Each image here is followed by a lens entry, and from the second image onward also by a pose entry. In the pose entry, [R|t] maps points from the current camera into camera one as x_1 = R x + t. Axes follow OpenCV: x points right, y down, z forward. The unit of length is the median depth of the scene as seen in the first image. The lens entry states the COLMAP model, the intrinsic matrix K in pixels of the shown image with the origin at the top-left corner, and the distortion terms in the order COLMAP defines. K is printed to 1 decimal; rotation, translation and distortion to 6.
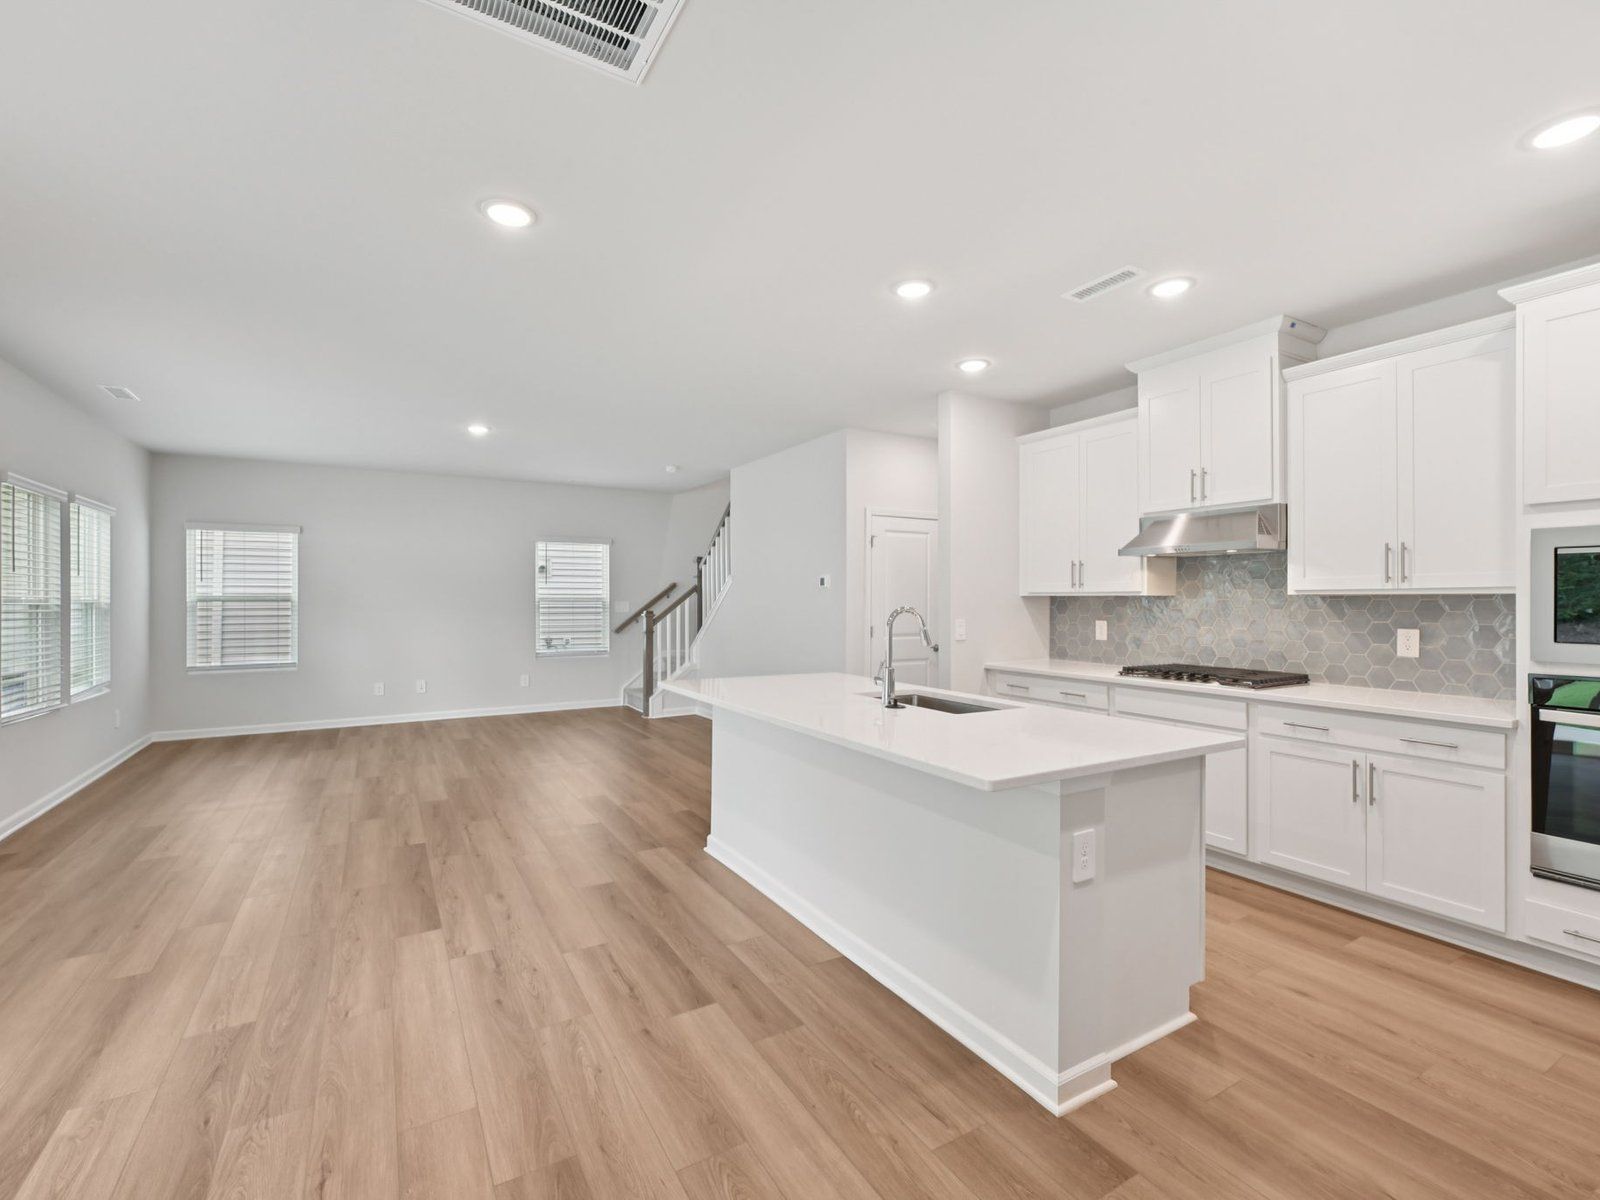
lens RADIAL K [[714.8, 0, 804.1], [0, 714.8, 602.2], [0, 0, 1]] dist [-0.002815, 0.001325]
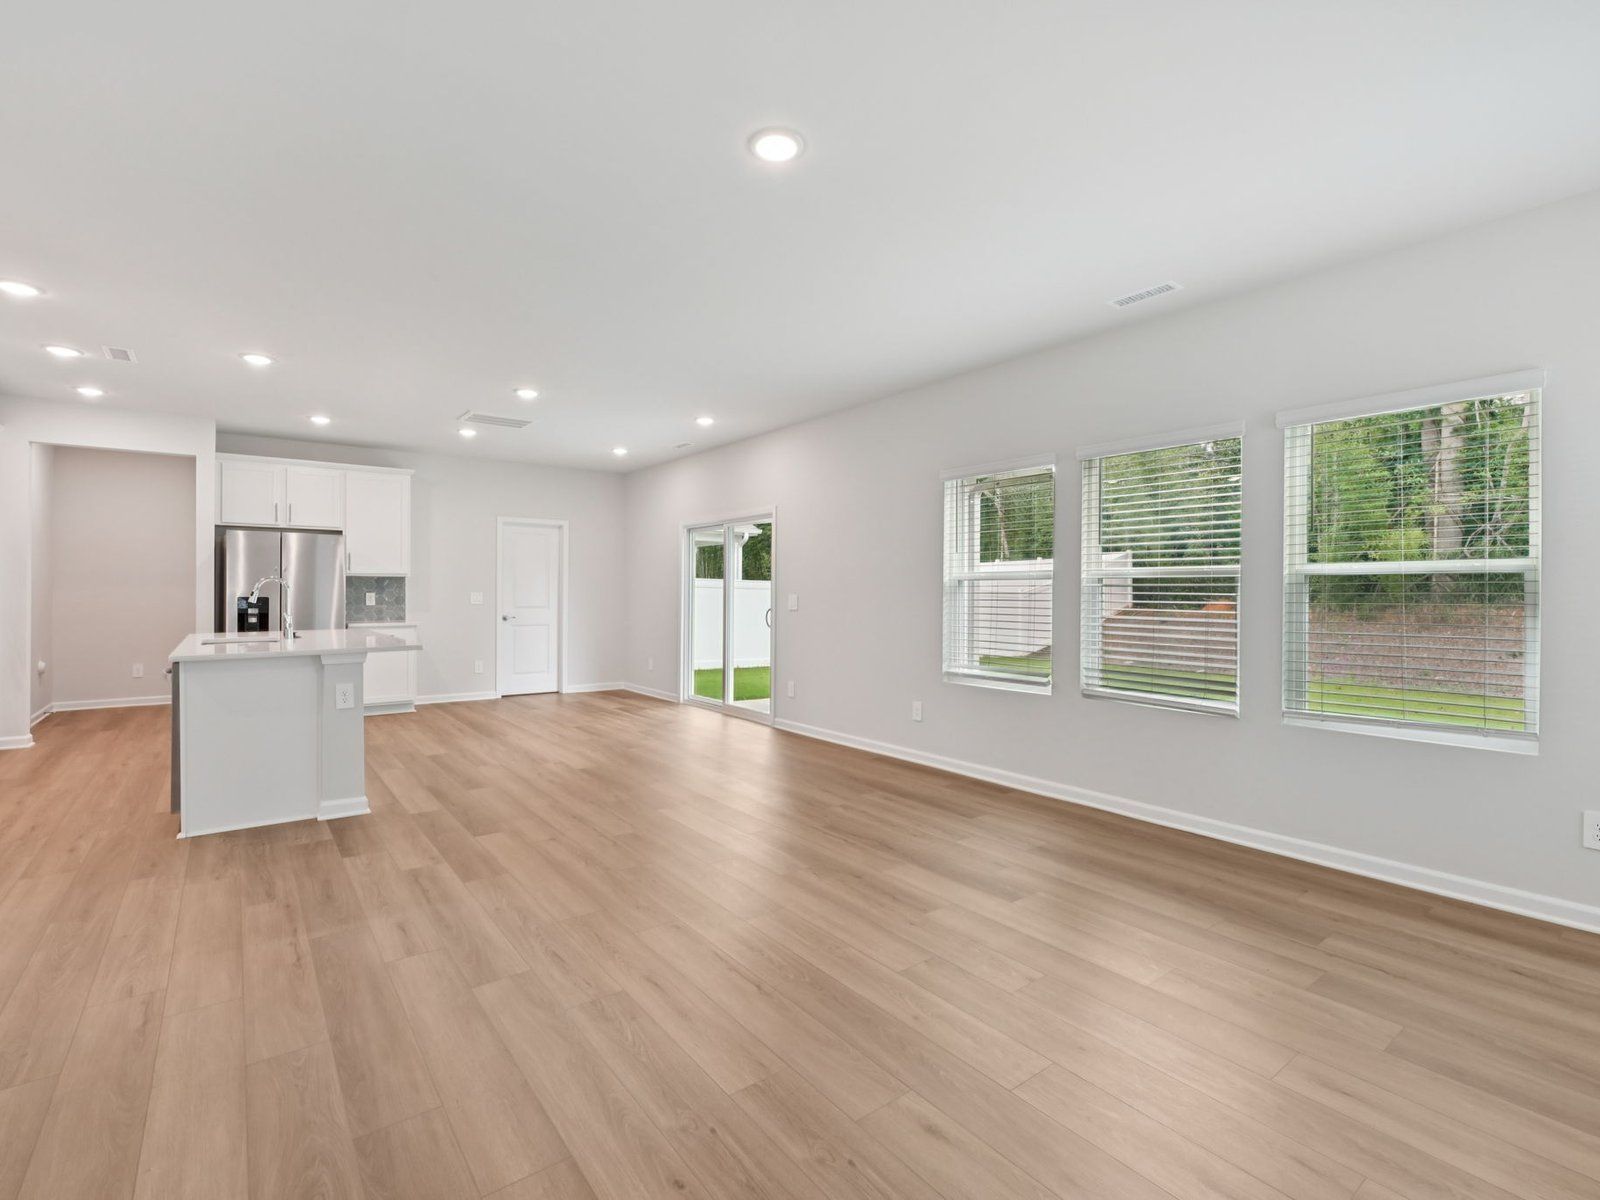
lens RADIAL K [[743.7, 0, 793.3], [0, 743.7, 592.9], [0, 0, 1]] dist [0.003020, -0.000847]
pose [[-0.994144, -0.003024, -0.108021, -0.660236], [-0.003584, 0.999981, 0.004985, 0.025026], [0.108004, 0.005343, -0.994136, 2.241831]]
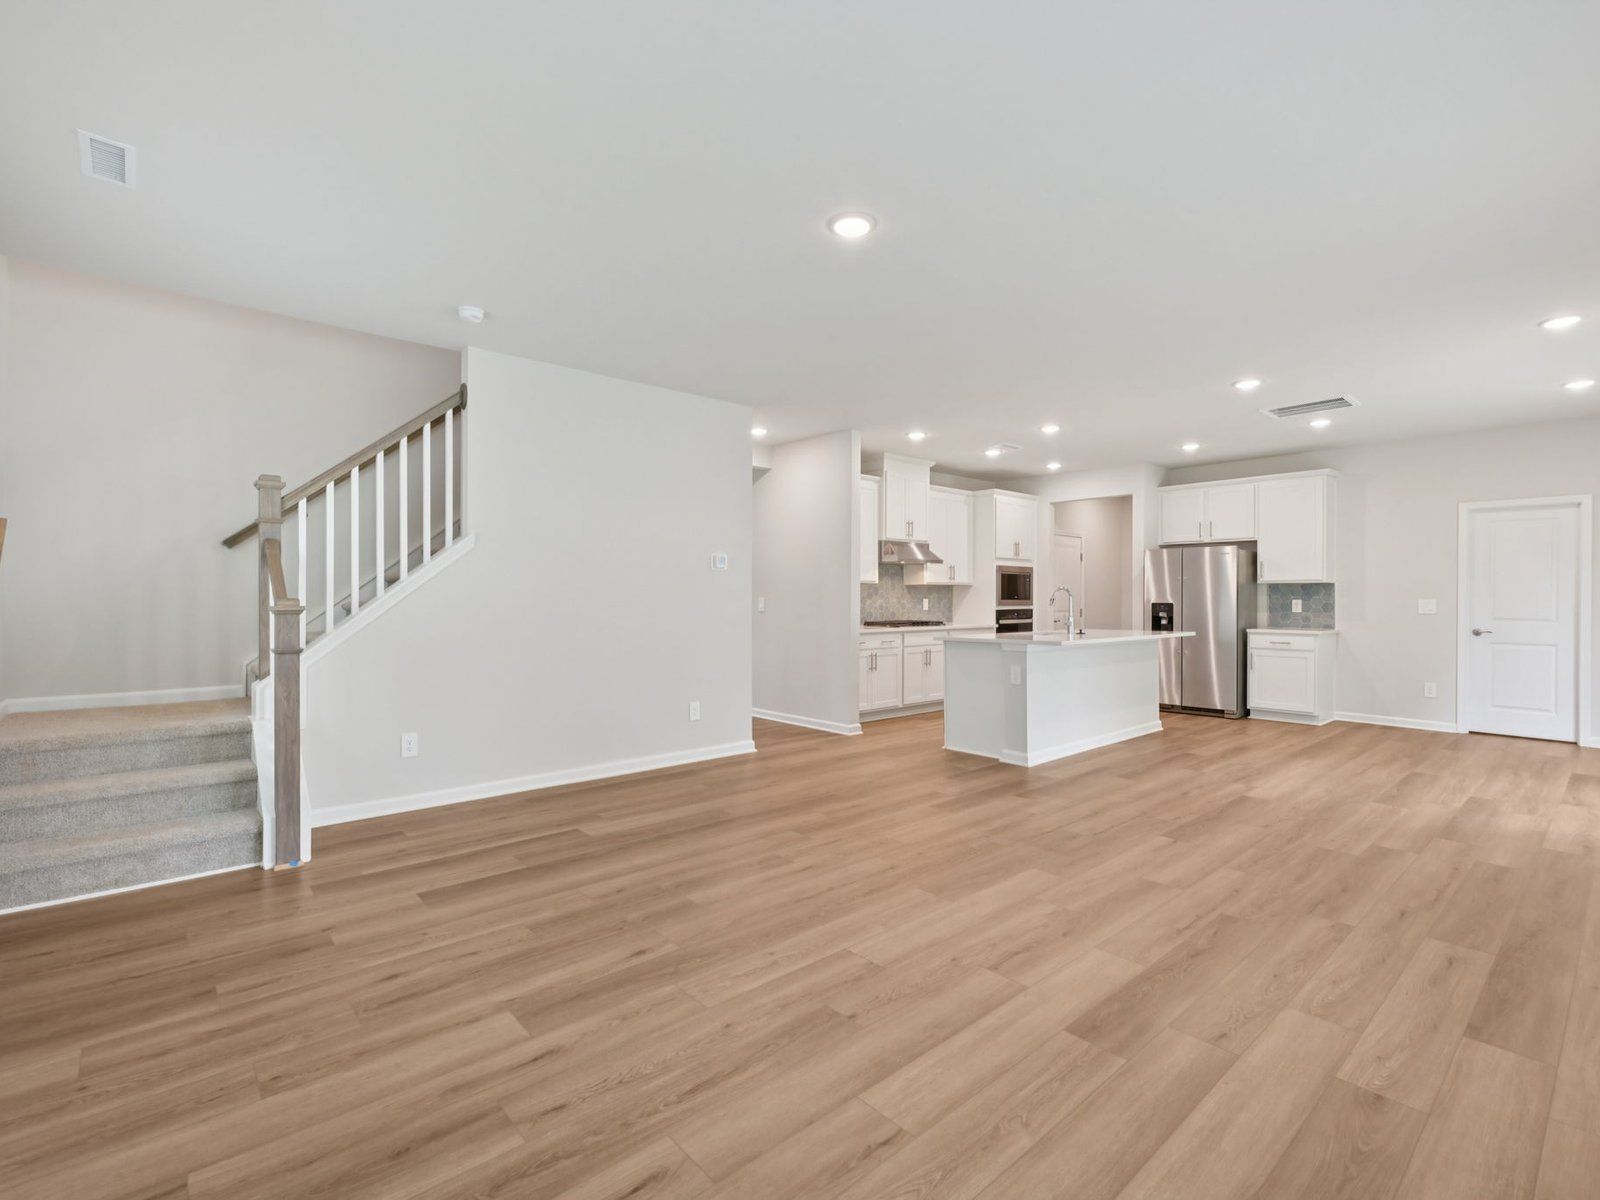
lens RADIAL K [[743.7, 0, 795.2], [0, 743.7, 600.7], [0, 0, 1]] dist [0.003020, -0.000847]
pose [[-0.182008, -0.003769, 0.983290, -1.507839], [0.003006, 0.999986, 0.004389, 0.029248], [-0.983292, 0.003755, -0.181994, 1.775143]]
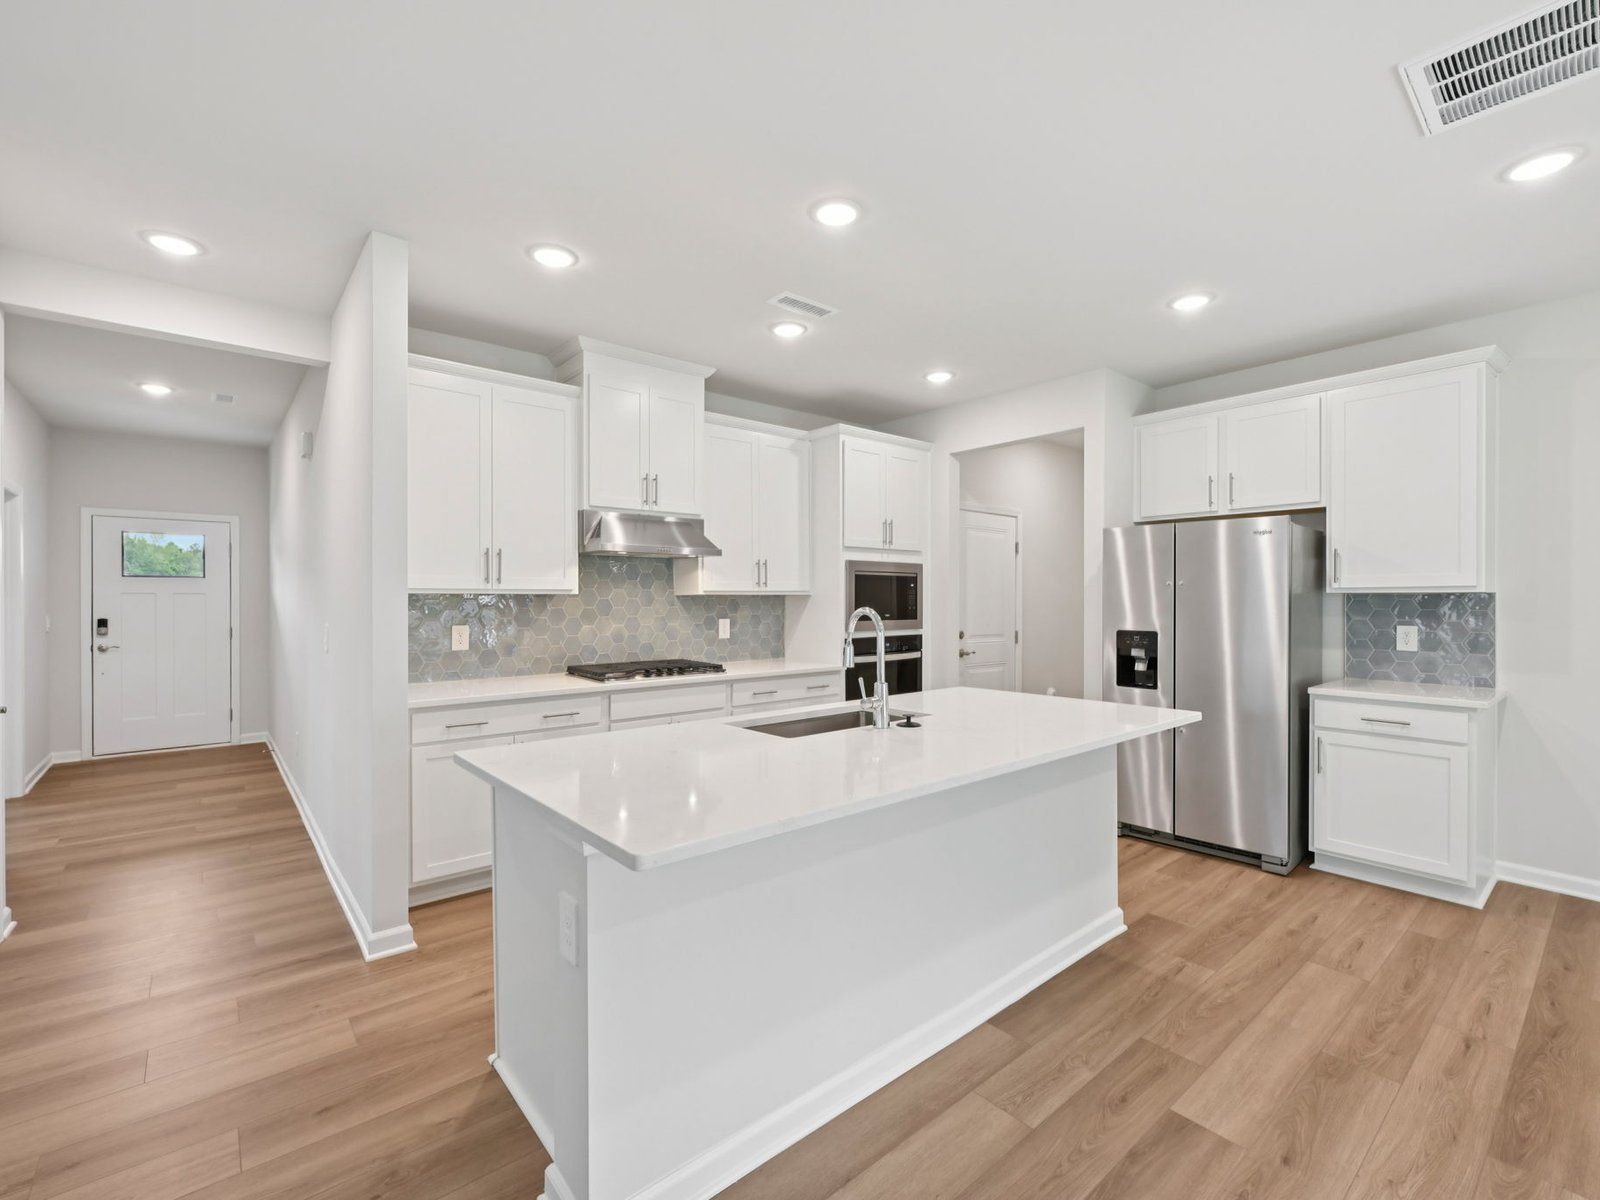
lens RADIAL K [[714.8, 0, 790.9], [0, 714.8, 604.4], [0, 0, 1]] dist [-0.002815, 0.001325]
pose [[-0.157421, -0.009984, 0.987481, -0.545913], [0.004898, 0.999929, 0.010891, -0.005764], [-0.987519, 0.006551, -0.157361, 1.008211]]
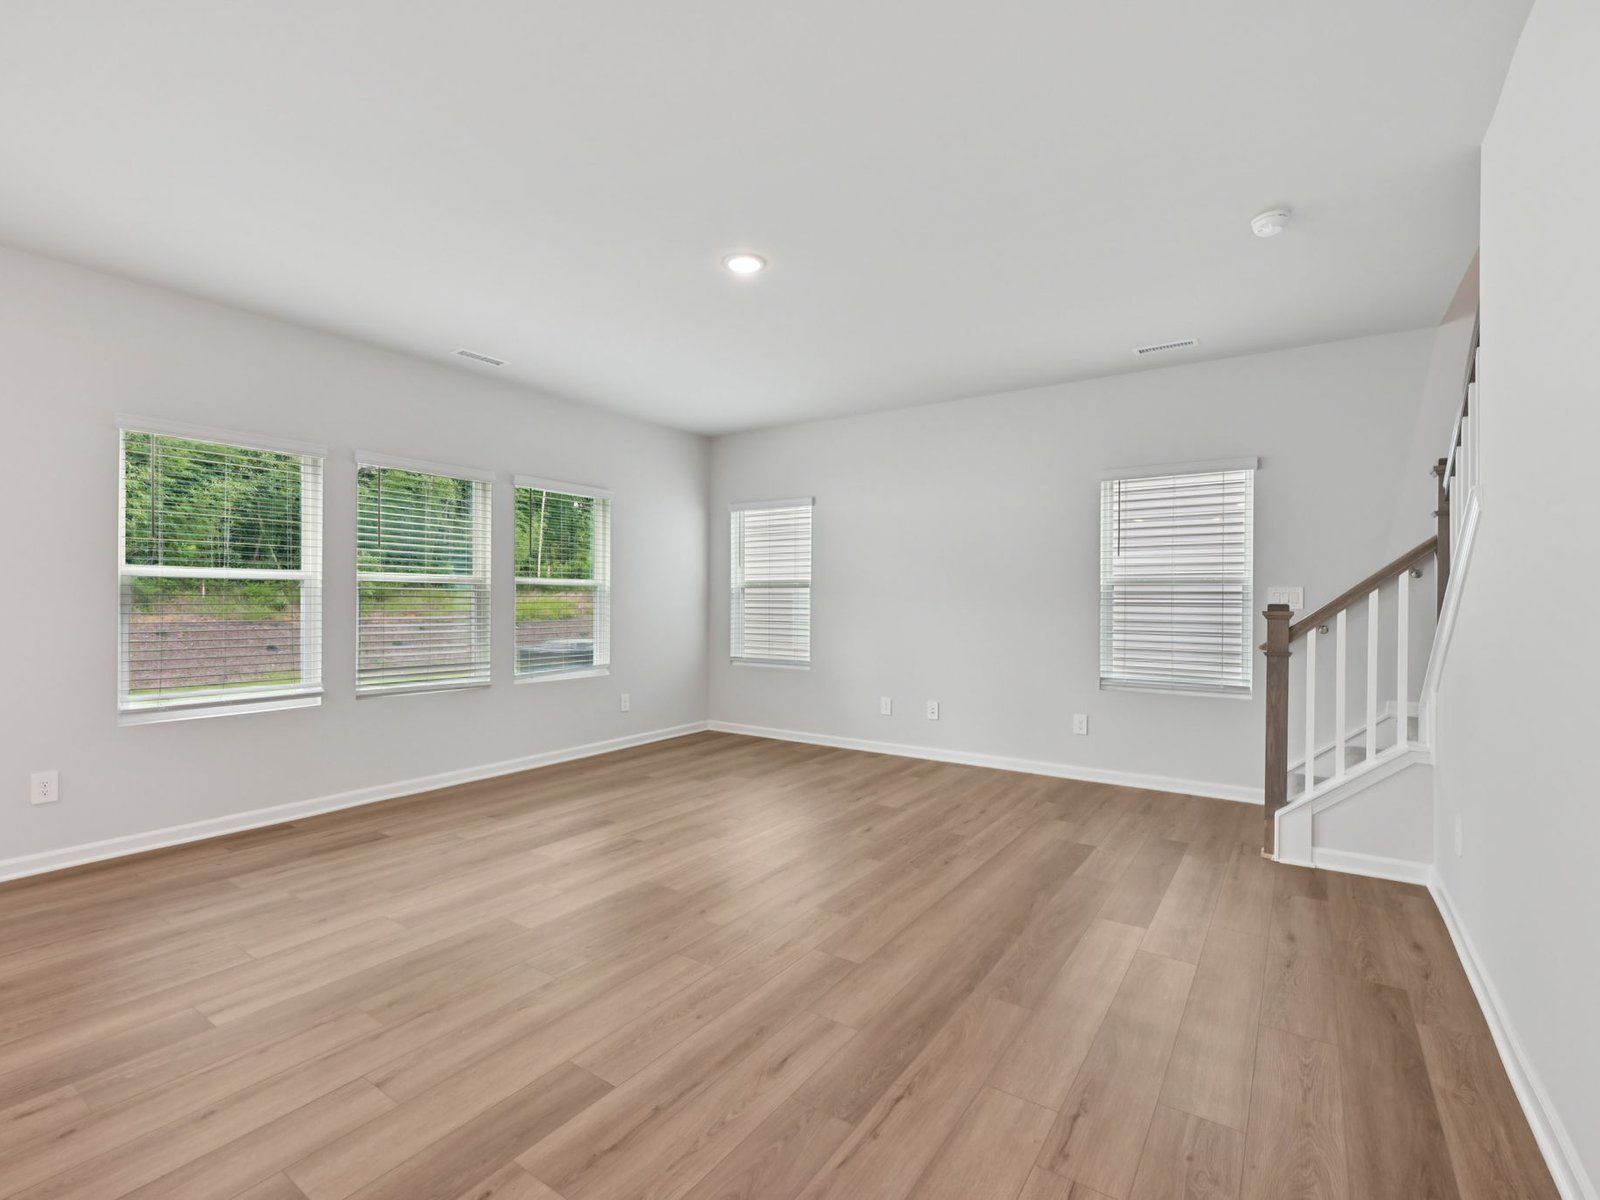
lens RADIAL K [[743.7, 0, 800.5], [0, 743.7, 600.6], [0, 0, 1]] dist [0.003020, -0.000847]
pose [[0.423407, 0.002213, -0.905937, 0.136309], [-0.009922, 0.999948, -0.002194, 0.032652], [0.905885, 0.009918, 0.423407, 1.245700]]
